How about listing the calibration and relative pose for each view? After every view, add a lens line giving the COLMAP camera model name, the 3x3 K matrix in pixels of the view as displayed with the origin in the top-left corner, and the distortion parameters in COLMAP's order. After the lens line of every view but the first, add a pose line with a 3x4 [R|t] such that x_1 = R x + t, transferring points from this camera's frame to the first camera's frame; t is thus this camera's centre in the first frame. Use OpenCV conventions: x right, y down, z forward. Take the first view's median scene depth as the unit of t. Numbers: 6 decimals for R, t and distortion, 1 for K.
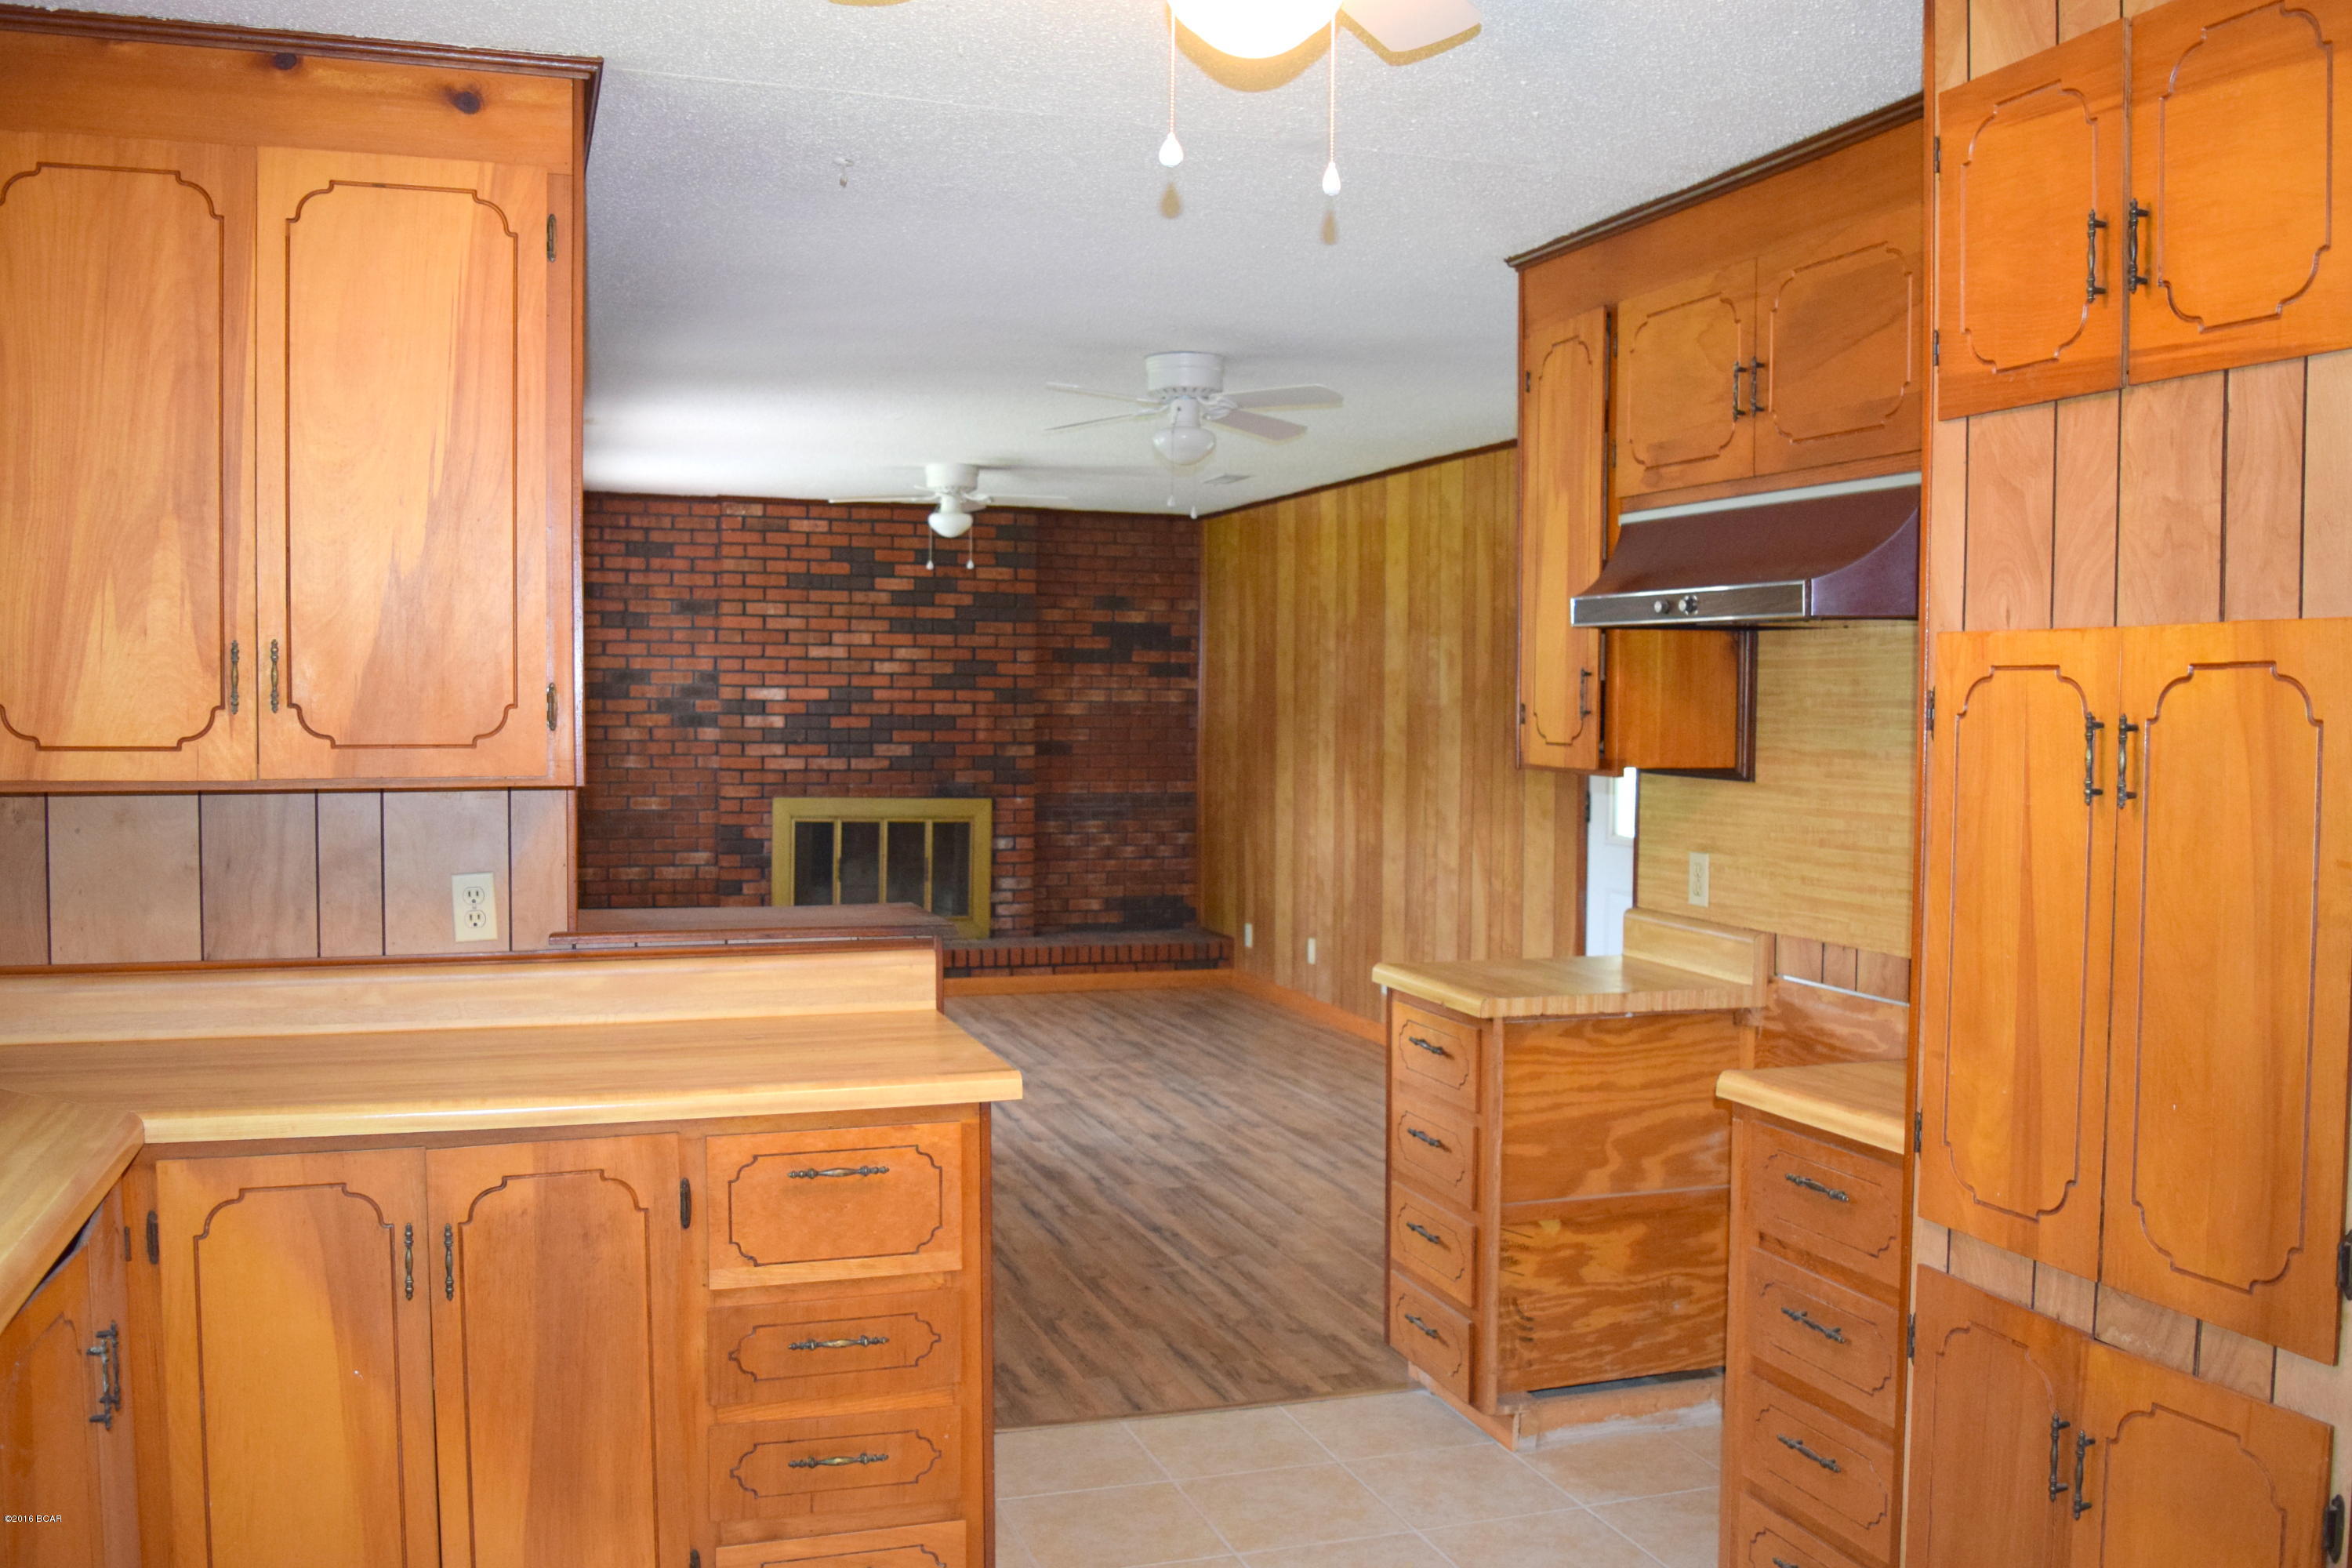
lens RADIAL K [[2034.7, 0, 1171.2], [0, 2034.7, 788.4], [0, 0, 1]] dist [0.007446, 0.000600]
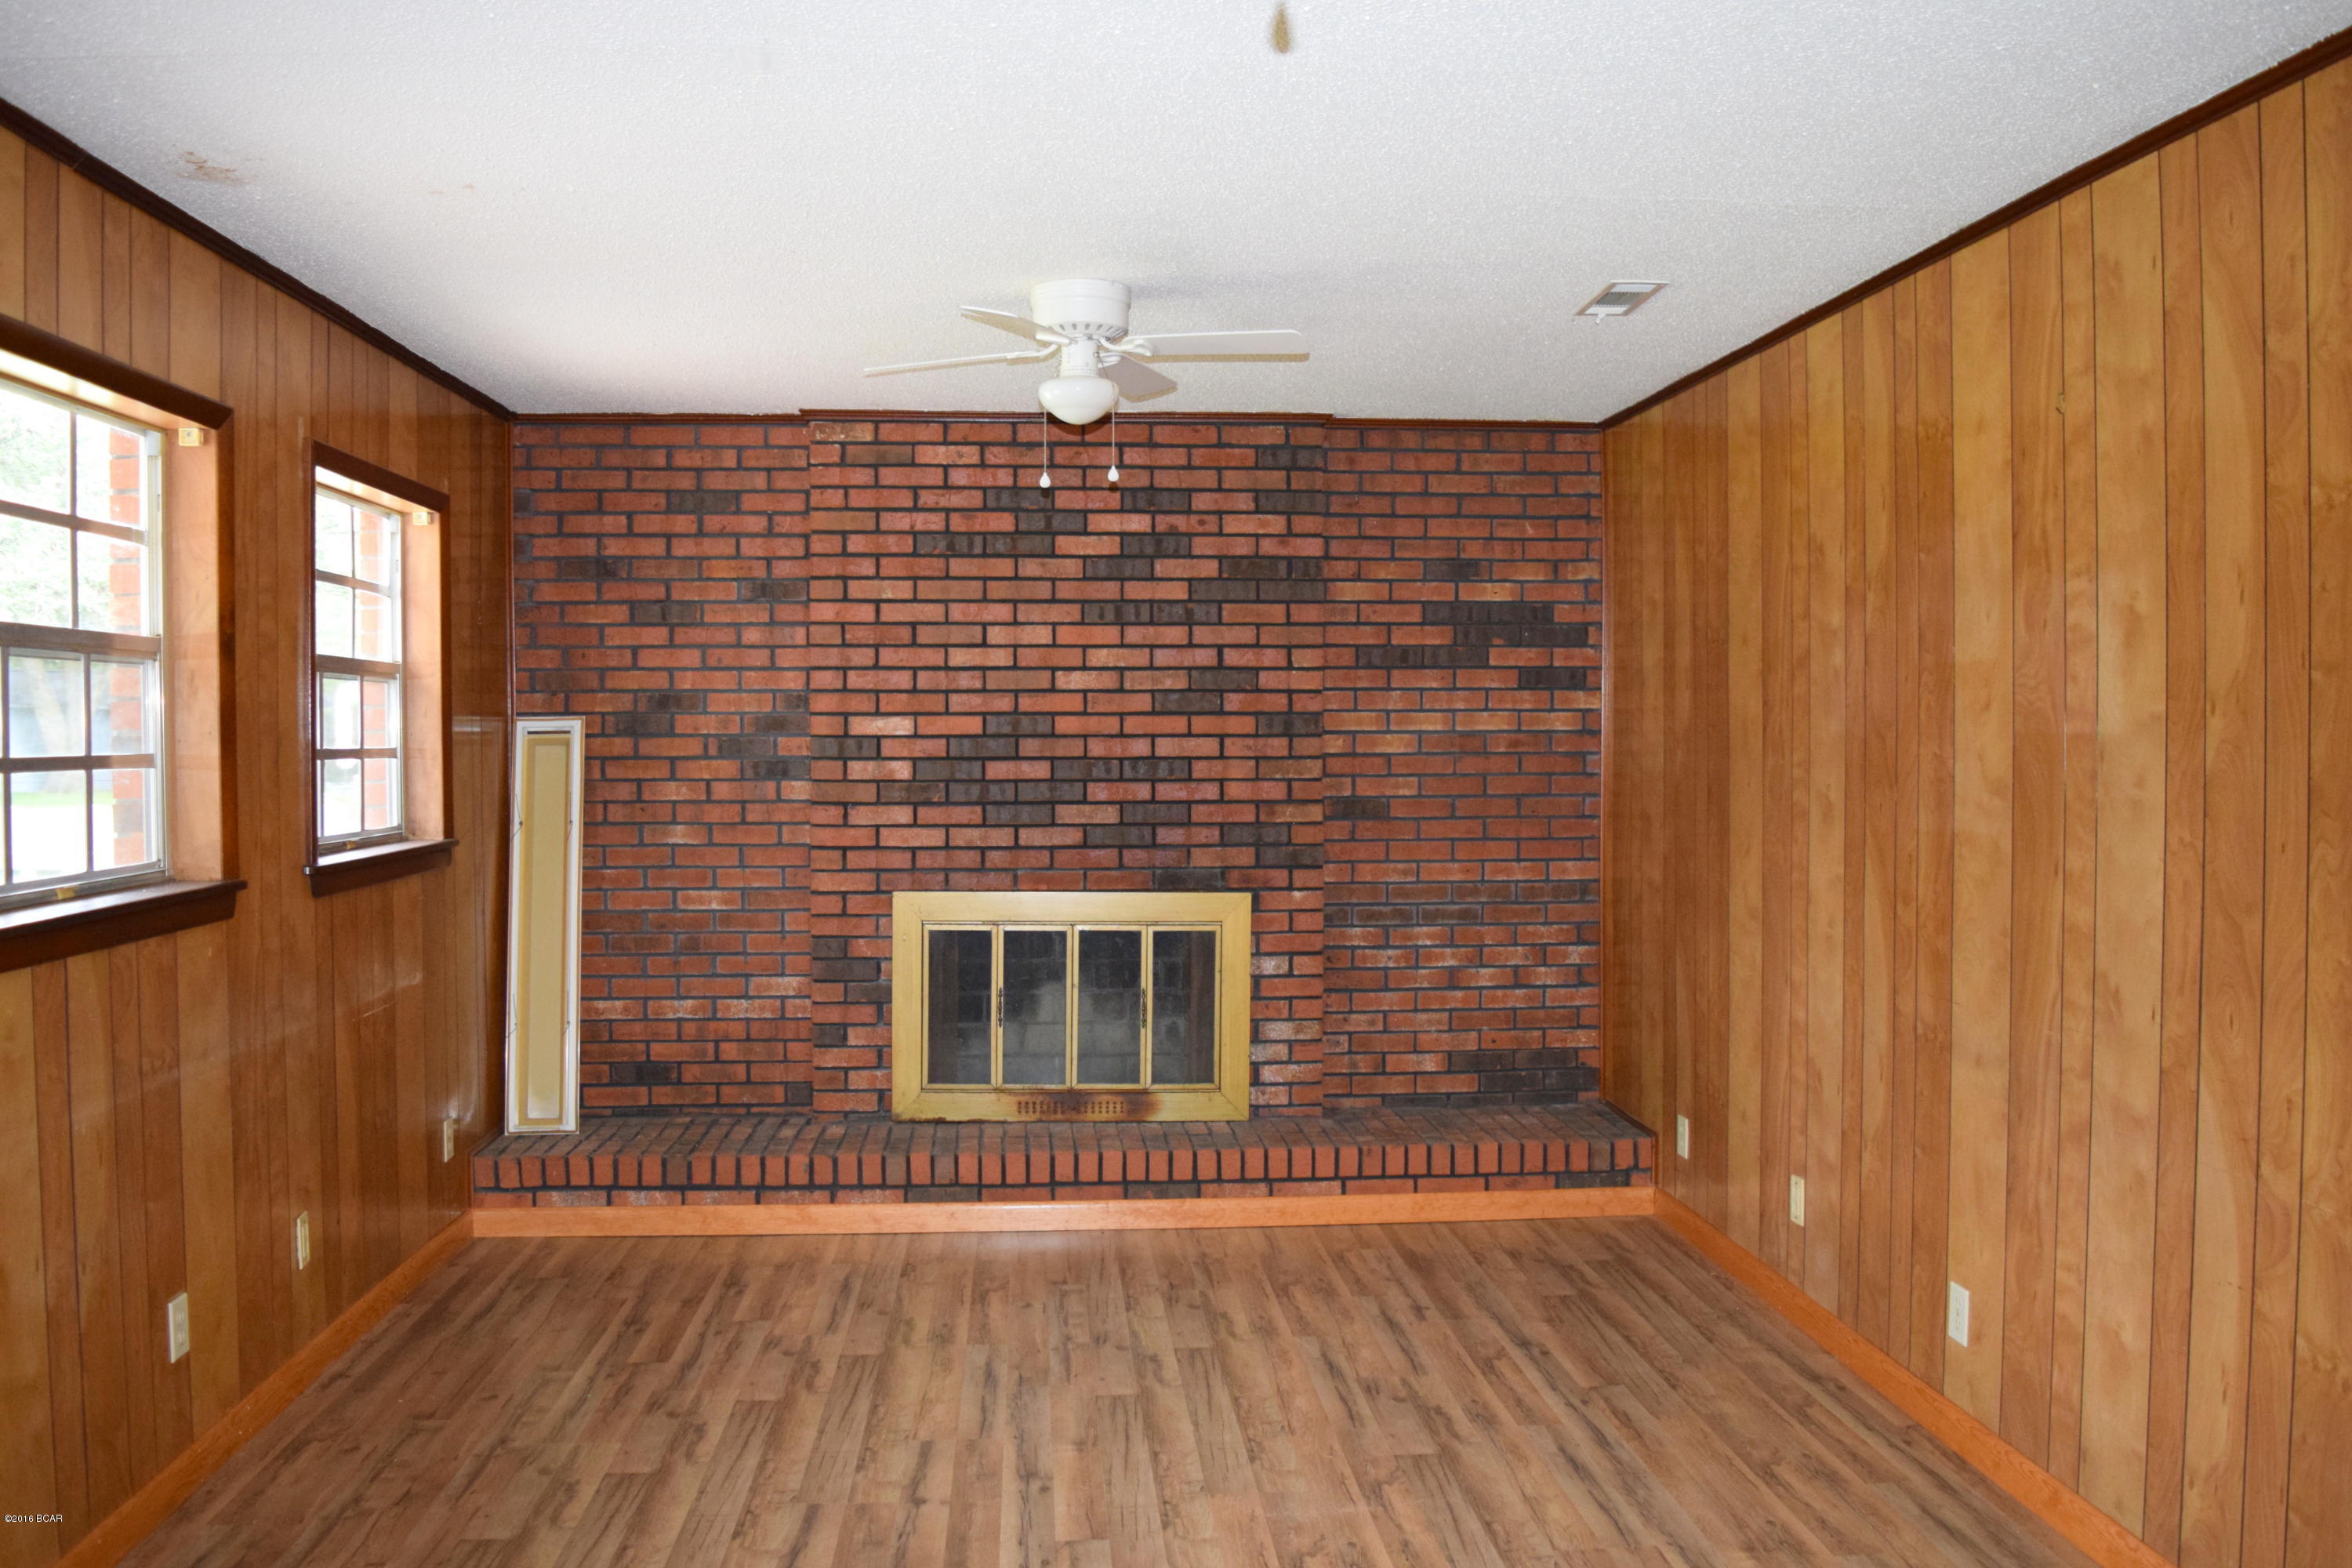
lens RADIAL K [[1885.2, 0, 1183.3], [0, 1885.2, 775.9], [0, 0, 1]] dist [-0.079008, 0.014840]
pose [[0.970067, -0.005707, -0.242770, 0.030619], [0.000989, 0.999808, -0.019554, -0.019702], [0.242835, 0.018729, 0.969887, 0.463066]]
